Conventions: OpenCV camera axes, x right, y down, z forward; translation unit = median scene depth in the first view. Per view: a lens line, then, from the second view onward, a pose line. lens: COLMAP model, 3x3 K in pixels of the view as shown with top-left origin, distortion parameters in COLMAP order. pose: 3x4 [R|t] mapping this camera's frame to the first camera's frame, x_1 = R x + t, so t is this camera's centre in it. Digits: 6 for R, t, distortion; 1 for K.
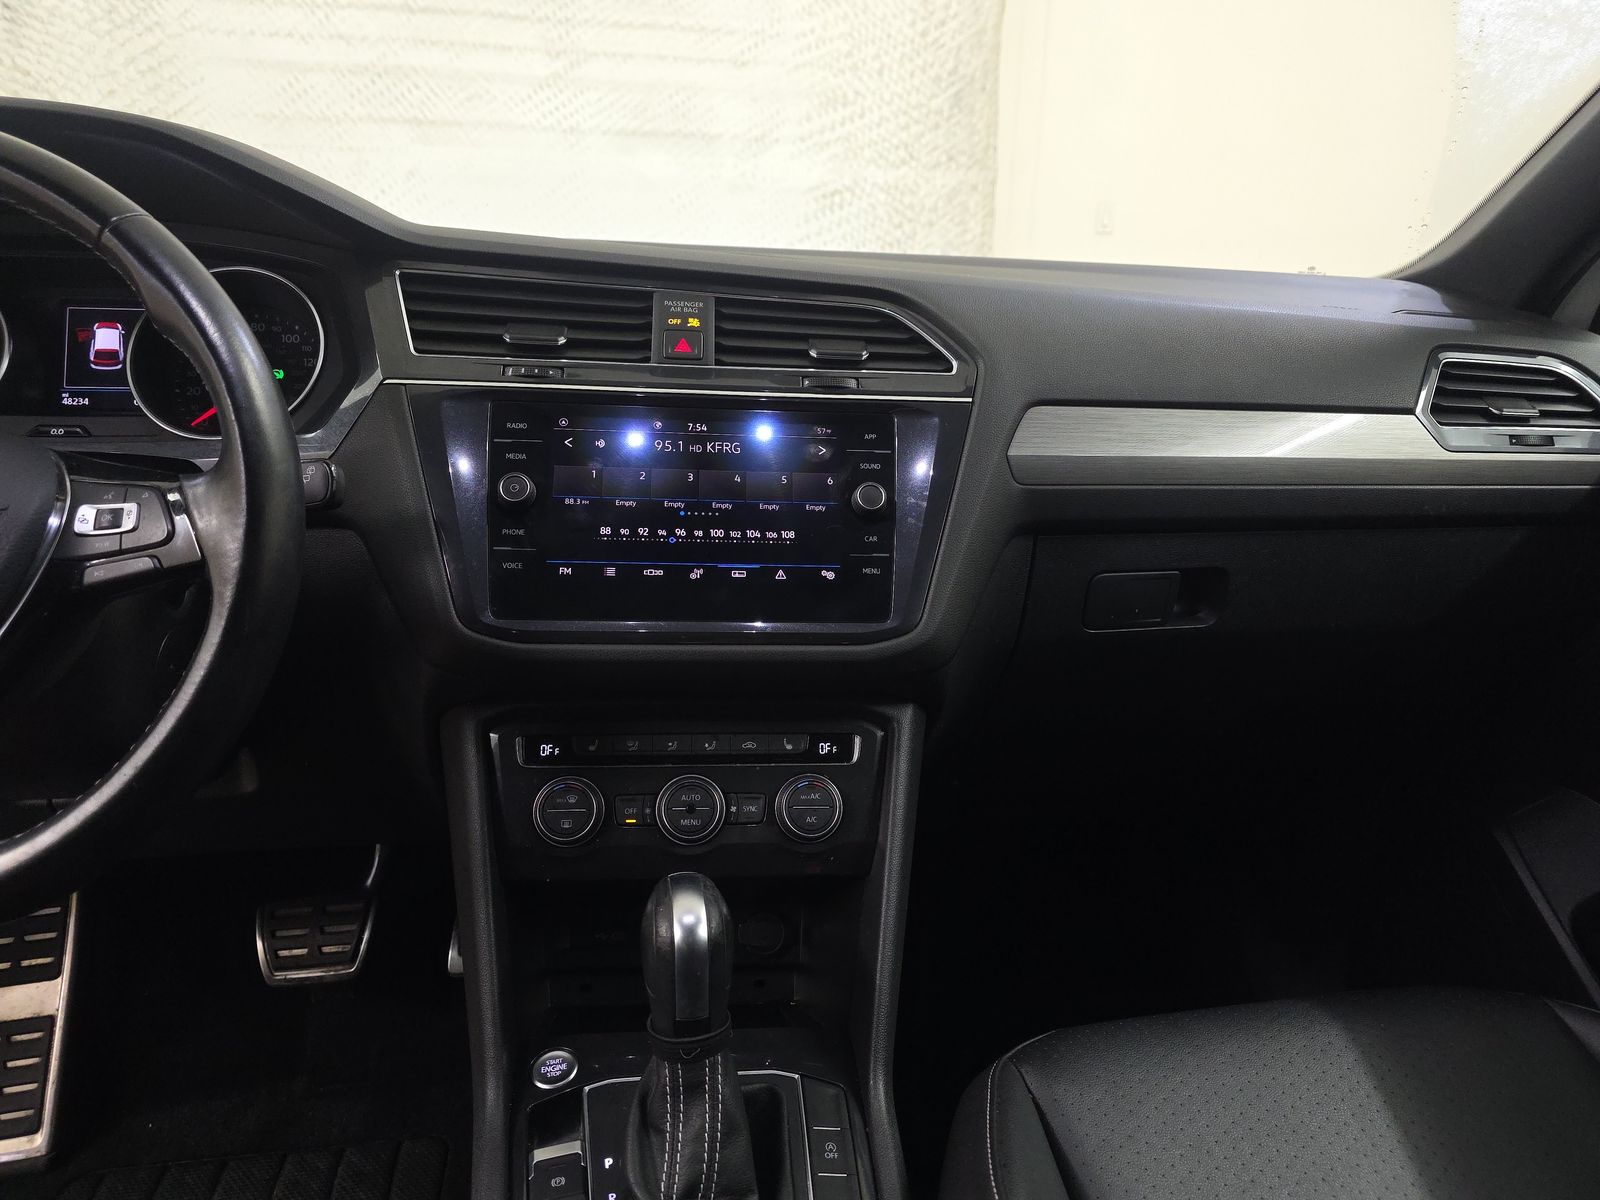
lens RADIAL K [[1084.8, 0, 800.0], [0, 1084.8, 600.0], [0, 0, 1]] dist [0.035355, -0.035596]
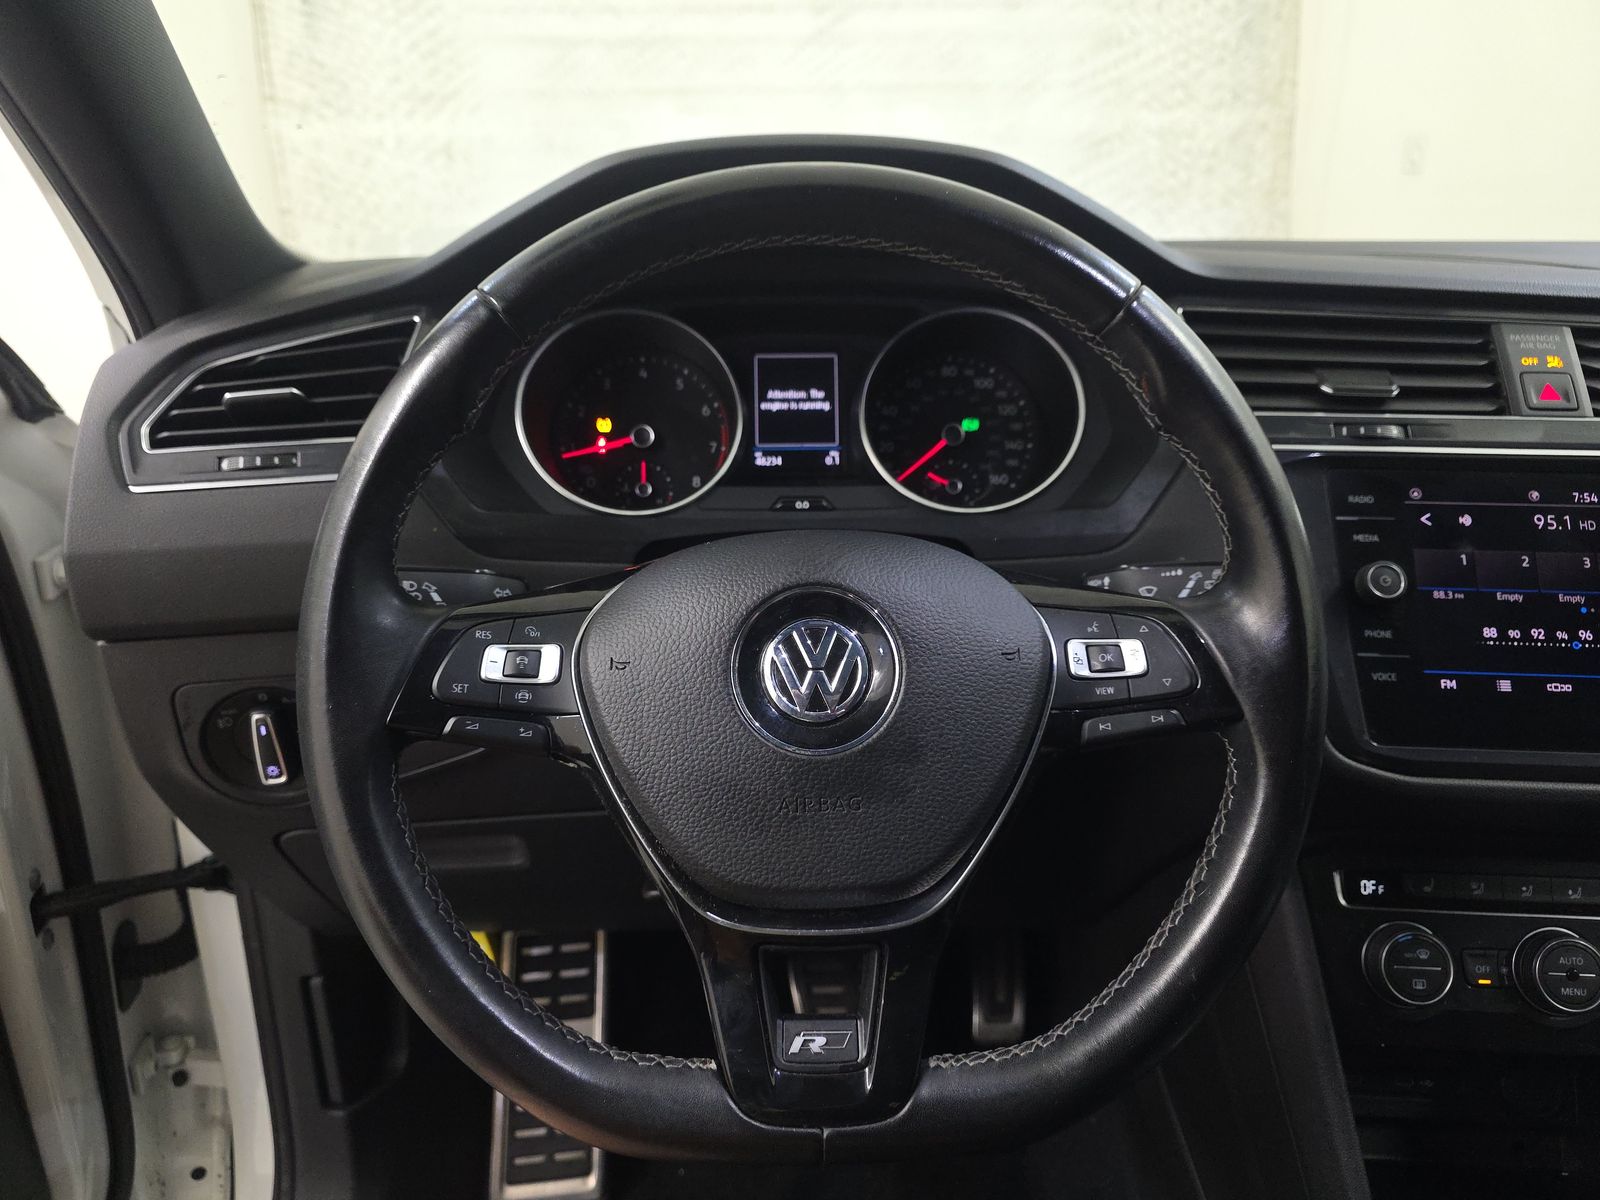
lens RADIAL K [[1090.0, 0, 800.0], [0, 1090.0, 600.0], [0, 0, 1]] dist [0.043243, -0.040815]
pose [[0.986951, 0.016791, -0.160143, -0.524647], [-0.010734, 0.999197, 0.038612, -0.108055], [0.160663, -0.036389, 0.986338, 0.107494]]
